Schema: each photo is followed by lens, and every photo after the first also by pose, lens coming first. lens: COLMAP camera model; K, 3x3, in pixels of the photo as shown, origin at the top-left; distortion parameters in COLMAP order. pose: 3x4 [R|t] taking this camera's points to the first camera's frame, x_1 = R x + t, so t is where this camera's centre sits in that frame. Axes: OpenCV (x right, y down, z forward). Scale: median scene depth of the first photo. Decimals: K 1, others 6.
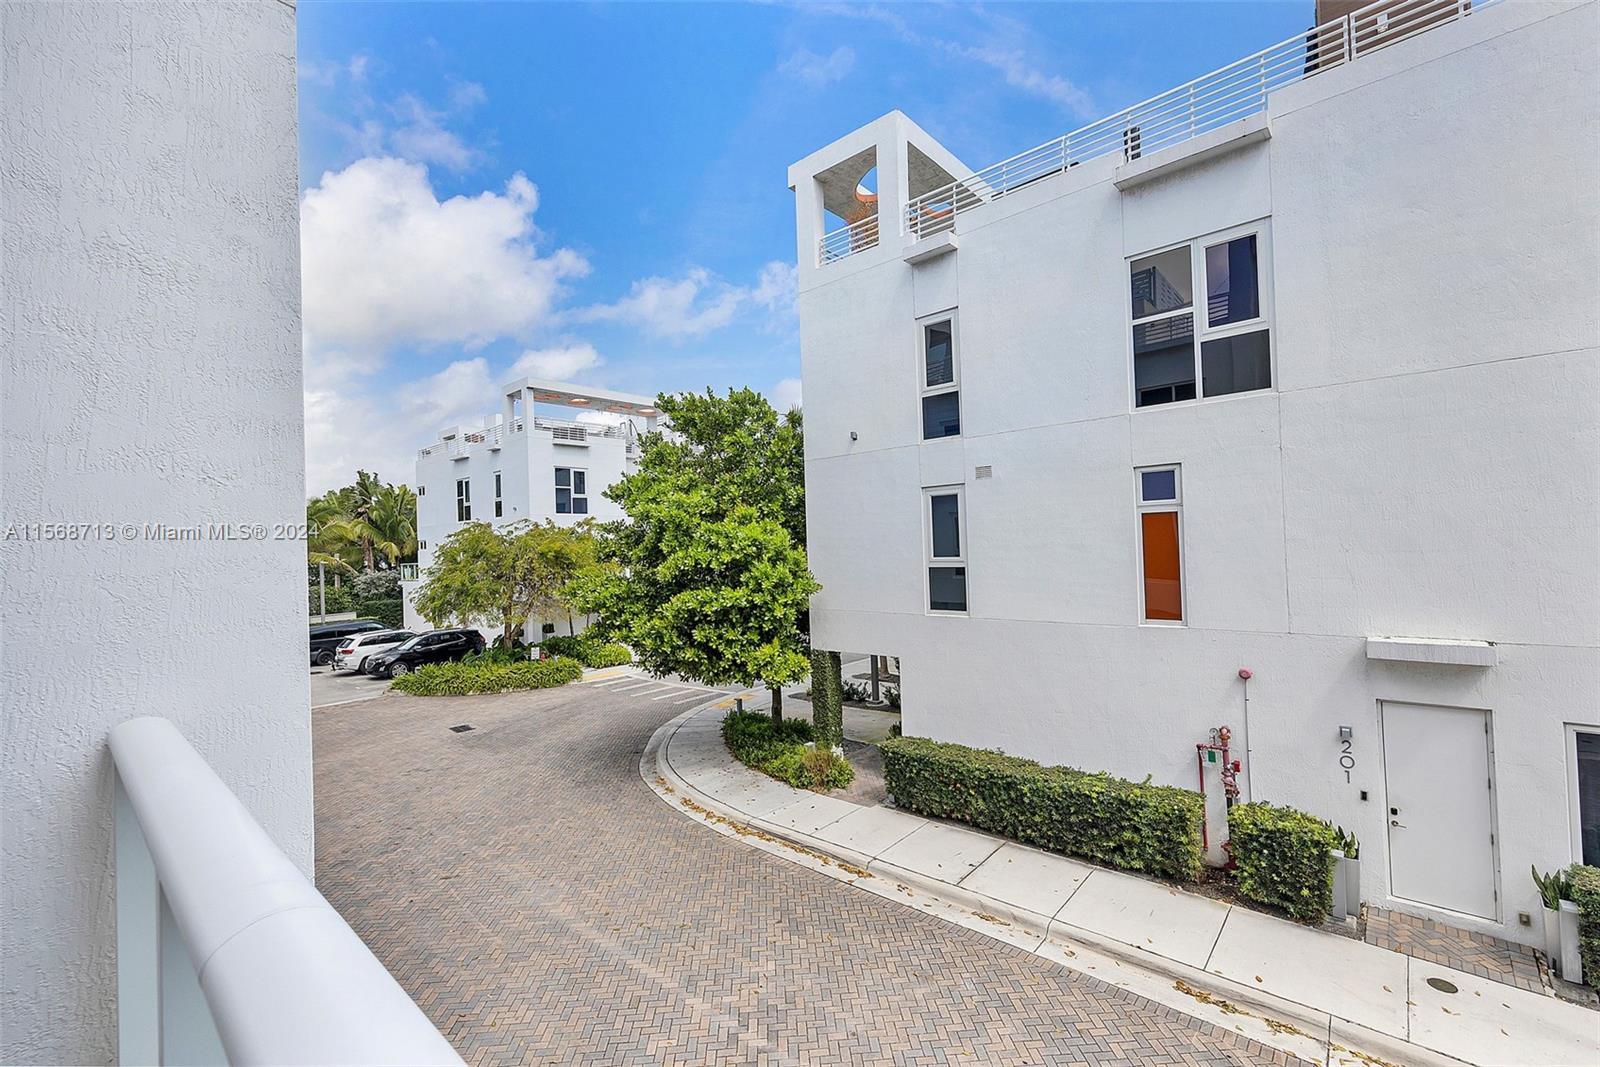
lens RADIAL K [[671.7, 0, 800.0], [0, 671.7, 533.5], [0, 0, 1]] dist [-0.000289, -0.000121]
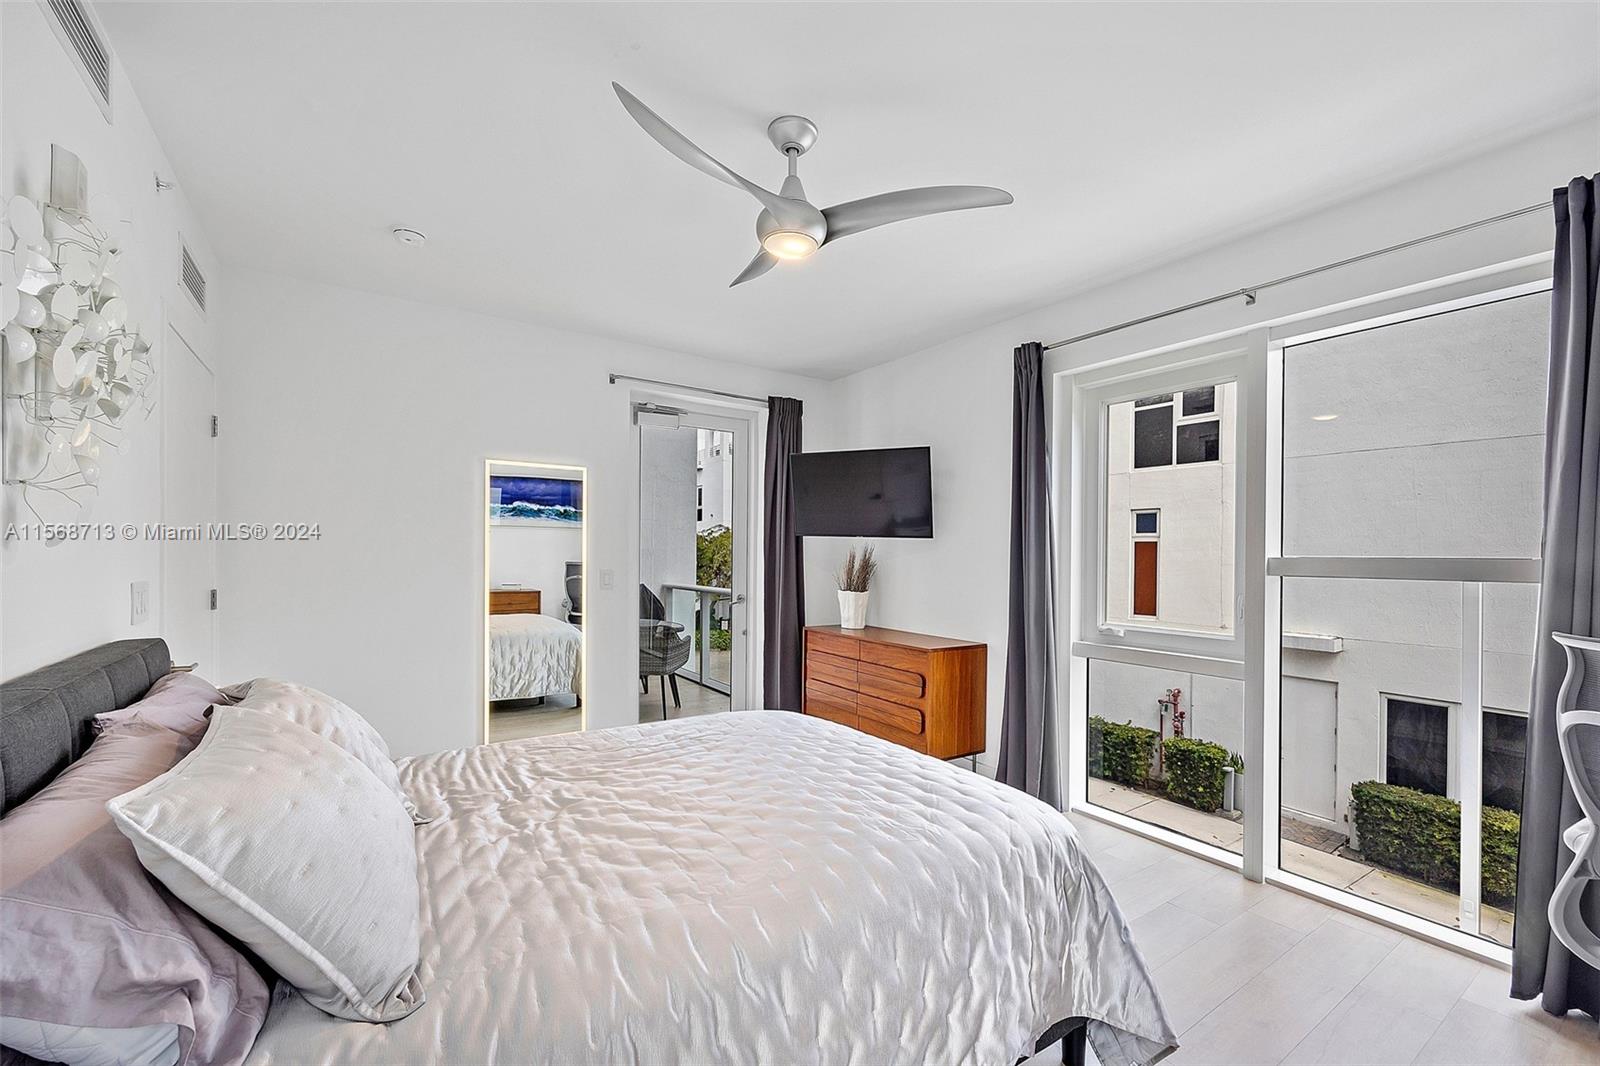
lens RADIAL K [[651.5, 0, 800.0], [0, 651.5, 533.0], [0, 0, 1]] dist [-0.000156, -0.000017]
pose [[0.969012, 0.035030, -0.244515, 0.173976], [-0.036526, 0.999331, -0.001584, -0.023133], [0.244296, 0.010466, 0.969644, -0.622092]]
